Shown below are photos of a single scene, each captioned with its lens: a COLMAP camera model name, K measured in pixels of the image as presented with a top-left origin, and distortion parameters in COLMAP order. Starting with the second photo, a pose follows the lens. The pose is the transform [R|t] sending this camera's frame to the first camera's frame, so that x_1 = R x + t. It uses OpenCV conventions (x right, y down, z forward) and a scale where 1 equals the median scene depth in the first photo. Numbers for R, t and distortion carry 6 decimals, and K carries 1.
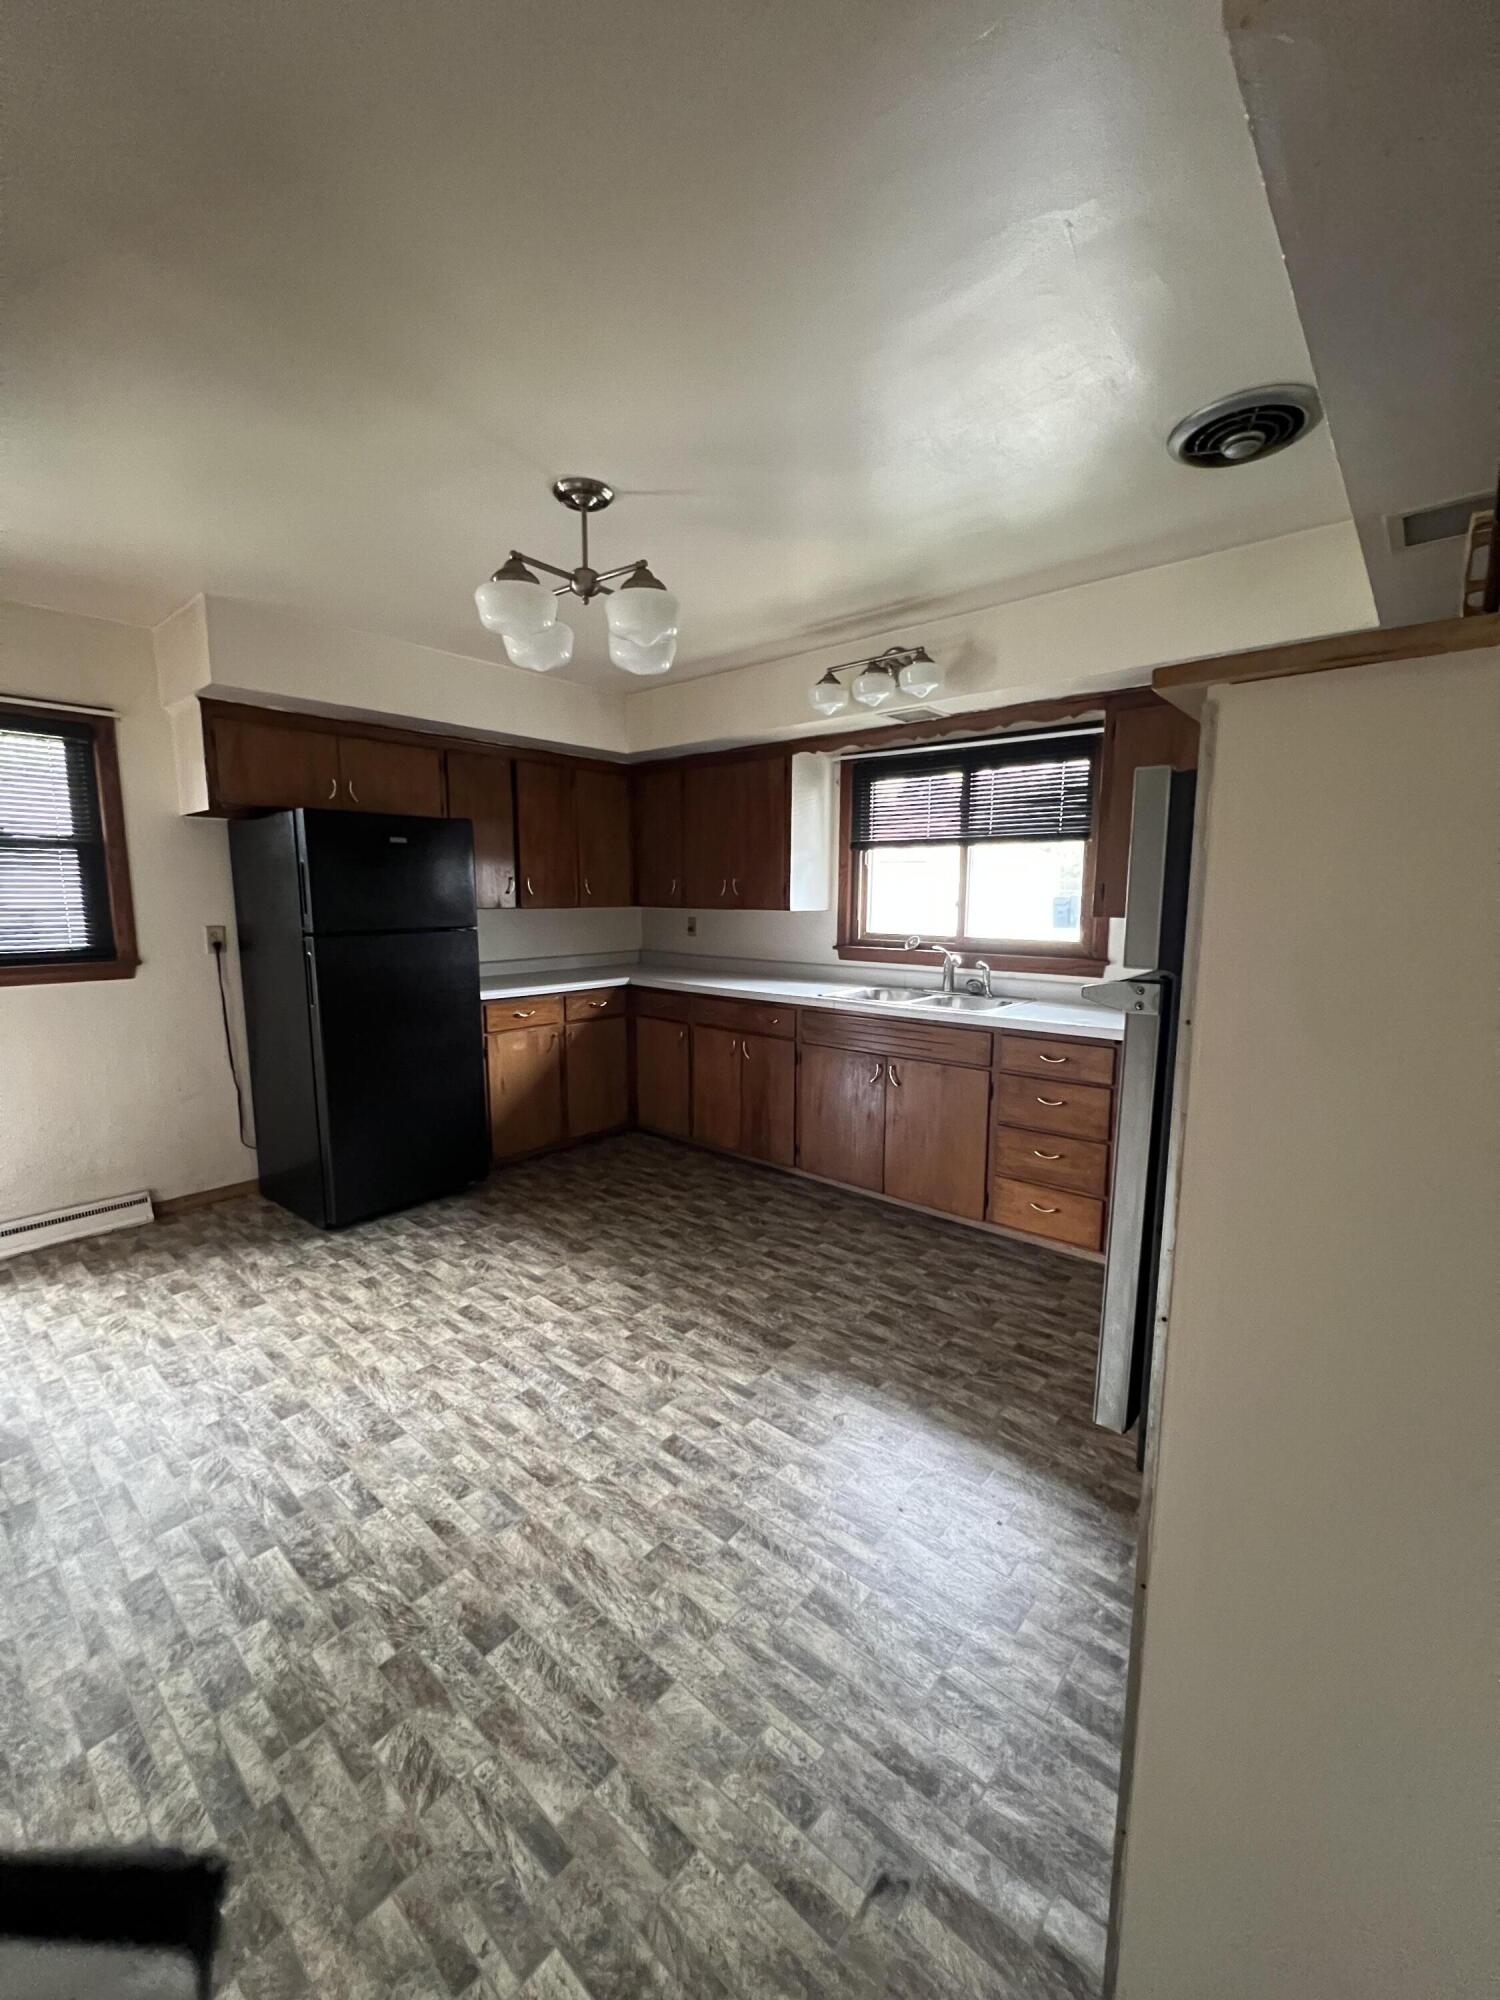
lens RADIAL K [[792.3, 0, 750.0], [0, 792.3, 1000.0], [0, 0, 1]] dist [-0.013496, 0.003422]
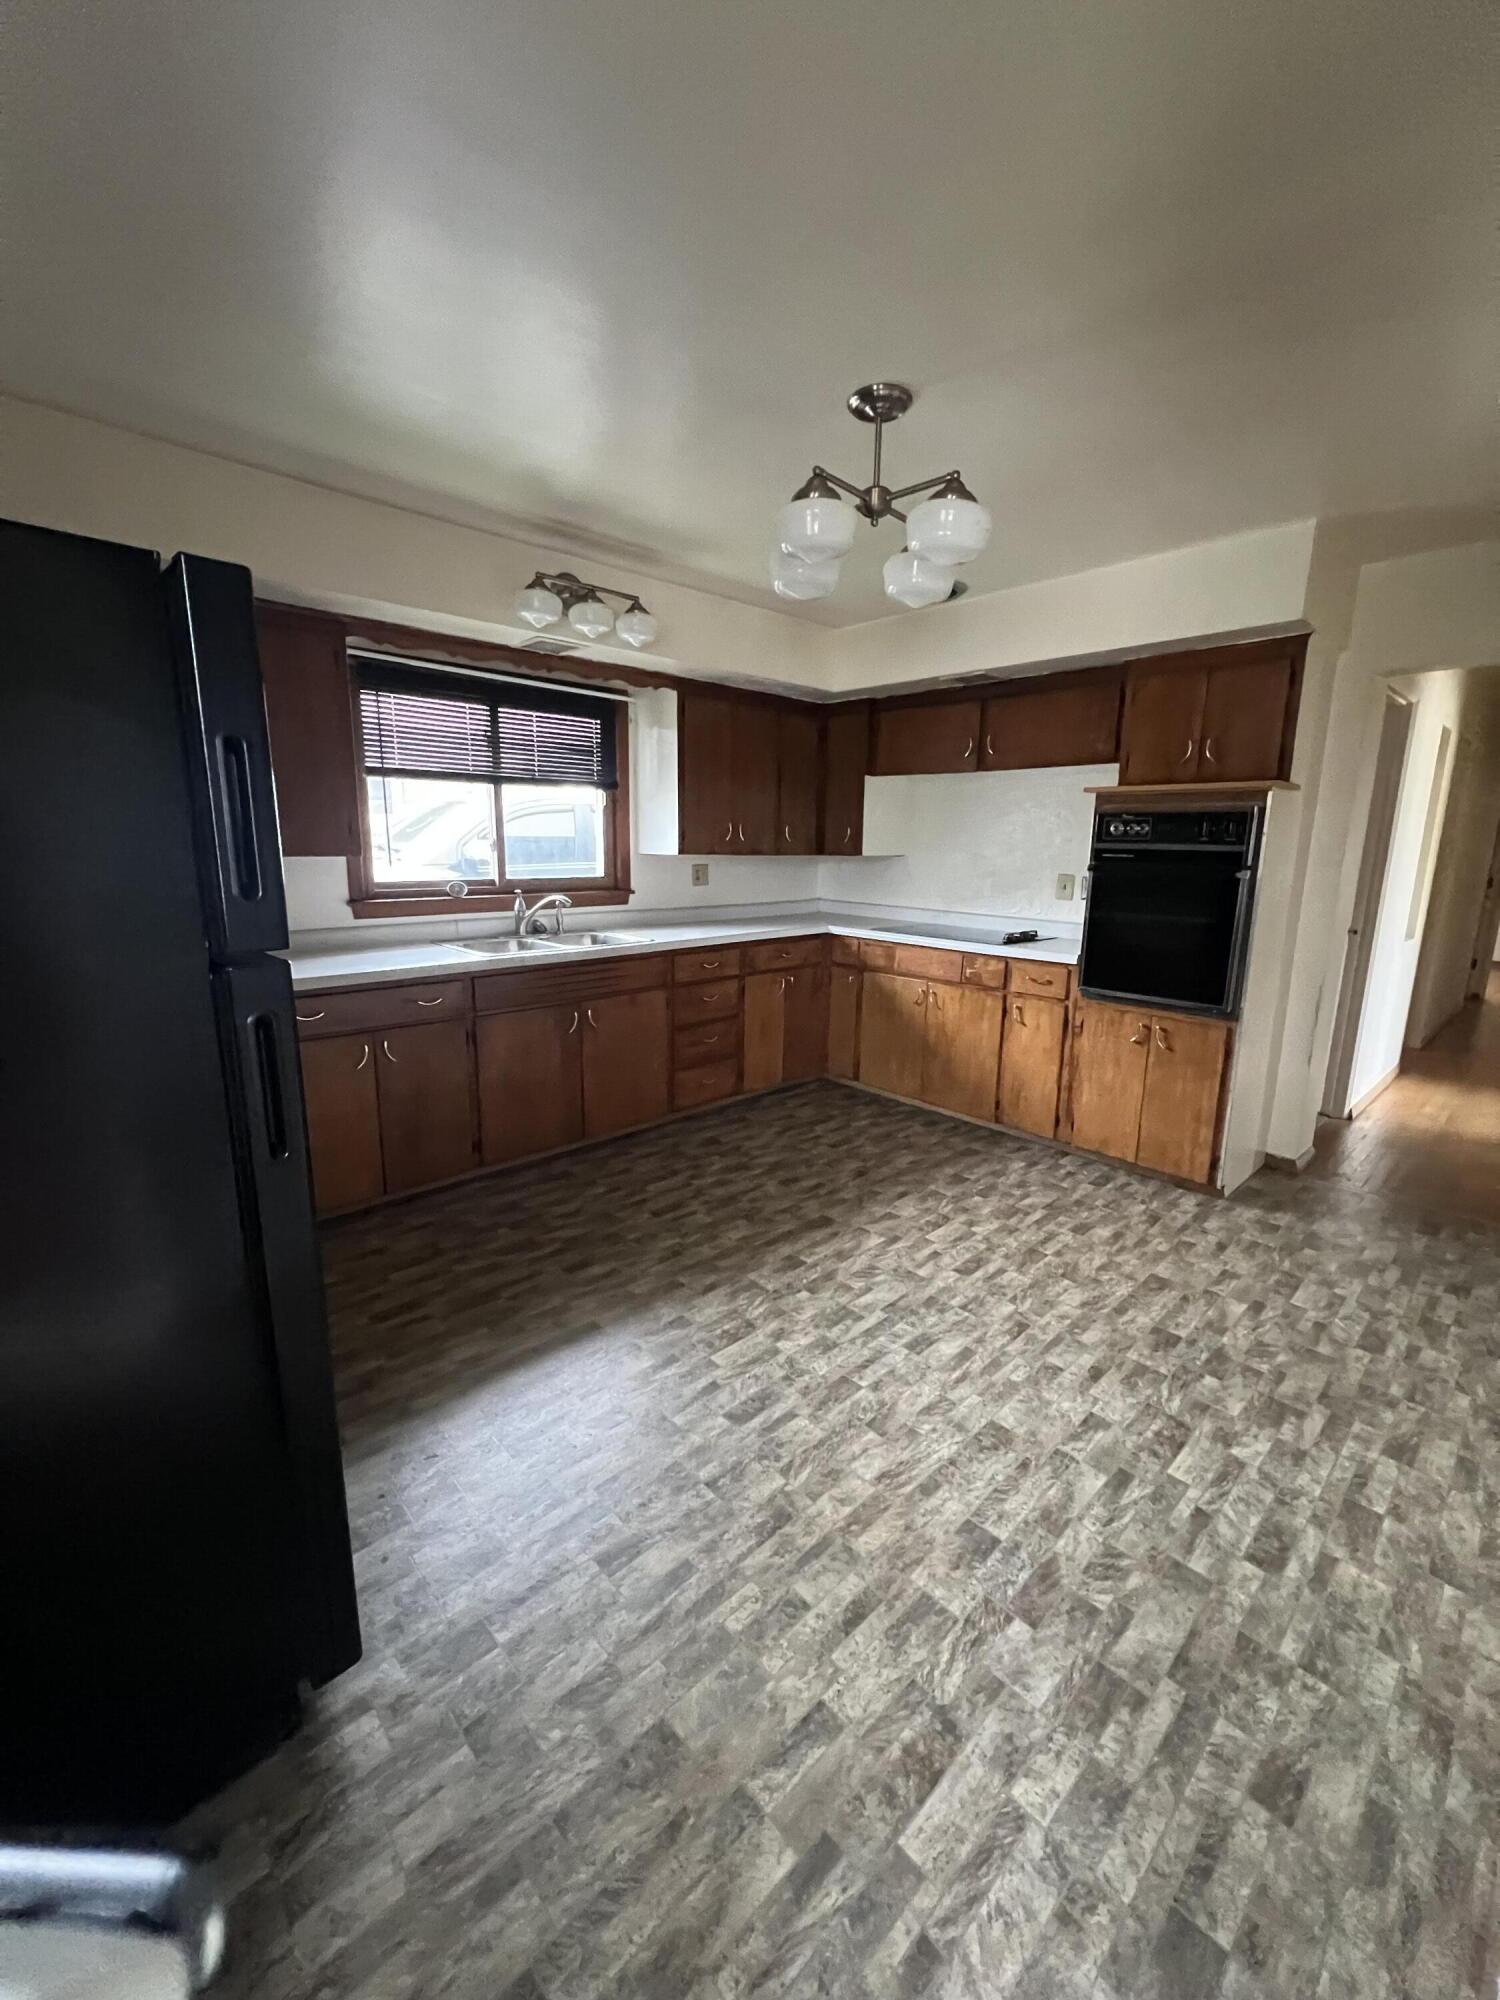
lens RADIAL K [[805.4, 0, 747.2], [0, 805.4, 992.5], [0, 0, 1]] dist [-0.005701, 0.000083]
pose [[0.108395, -0.190222, 0.975739, -1.250497], [0.122393, 0.976608, 0.176795, -0.146887], [-0.986545, 0.100260, 0.129142, 1.064576]]
